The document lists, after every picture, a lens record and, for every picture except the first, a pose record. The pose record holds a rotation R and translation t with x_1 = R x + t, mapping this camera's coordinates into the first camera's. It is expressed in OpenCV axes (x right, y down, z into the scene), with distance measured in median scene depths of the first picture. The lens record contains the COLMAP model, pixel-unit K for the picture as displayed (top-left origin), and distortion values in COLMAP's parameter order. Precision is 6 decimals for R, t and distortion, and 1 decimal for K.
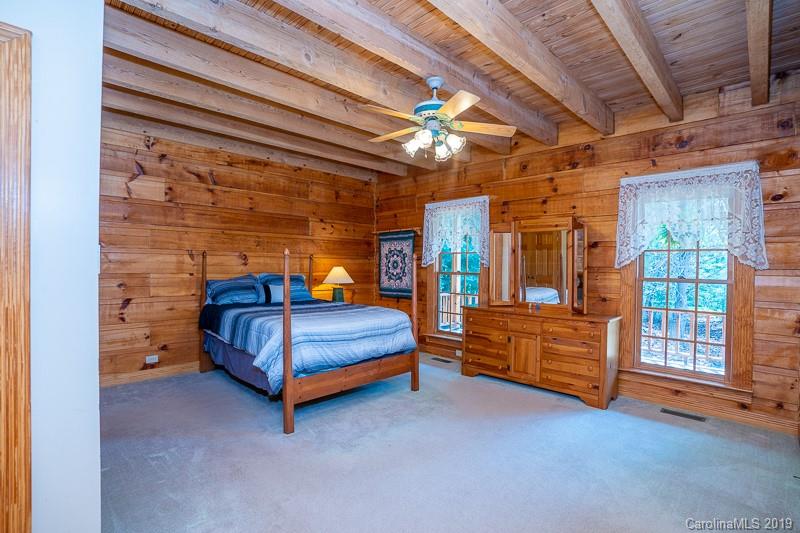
lens RADIAL K [[373.6, 0, 400.0], [0, 373.6, 266.5], [0, 0, 1]] dist [-0.065029, 0.029780]
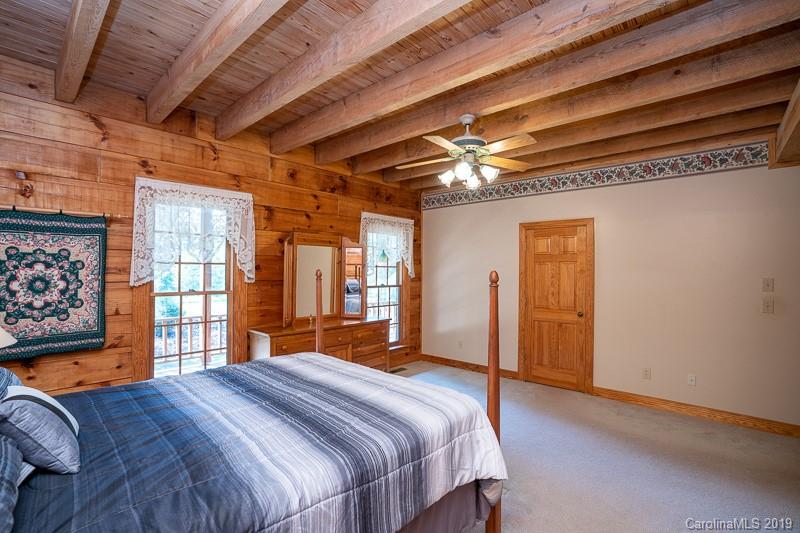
lens RADIAL K [[373.6, 0, 400.0], [0, 373.6, 266.5], [0, 0, 1]] dist [-0.065029, 0.029780]
pose [[-0.035852, 0.004594, 0.999347, -0.482642], [0.006365, 0.999970, -0.004369, -0.023138], [-0.999337, 0.006204, -0.035880, 0.591418]]
